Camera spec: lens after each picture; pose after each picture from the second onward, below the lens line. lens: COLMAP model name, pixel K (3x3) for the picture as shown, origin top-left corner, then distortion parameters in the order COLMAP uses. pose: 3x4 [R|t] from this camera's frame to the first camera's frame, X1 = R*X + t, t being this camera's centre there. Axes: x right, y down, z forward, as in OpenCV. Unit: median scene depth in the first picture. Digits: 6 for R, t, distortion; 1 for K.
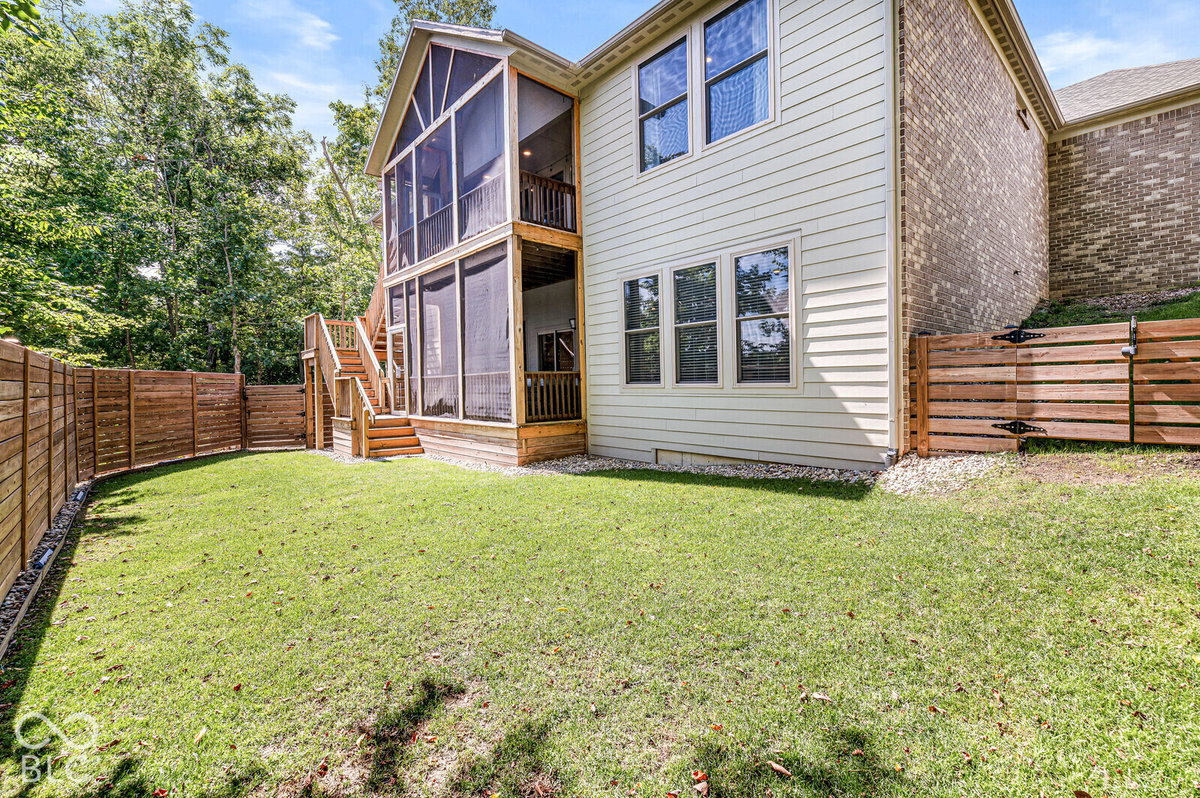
lens RADIAL K [[516.5, 0, 600.0], [0, 516.5, 399.0], [0, 0, 1]] dist [-0.003268, -0.000366]
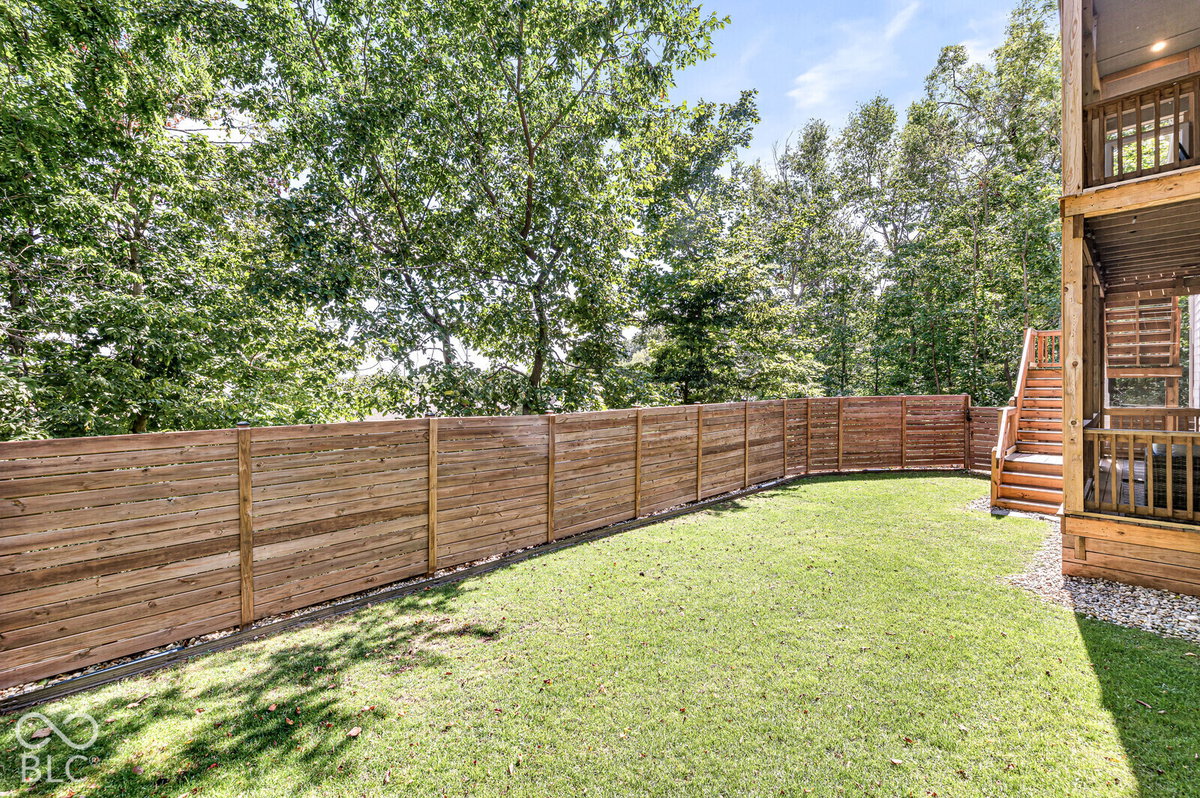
lens RADIAL K [[516.5, 0, 600.0], [0, 516.5, 399.0], [0, 0, 1]] dist [-0.003268, -0.000366]
pose [[0.022697, 0.038874, -0.998986, 0.458313], [-0.013661, 0.999163, 0.038570, -0.106954], [0.999649, 0.012771, 0.023209, 0.400209]]
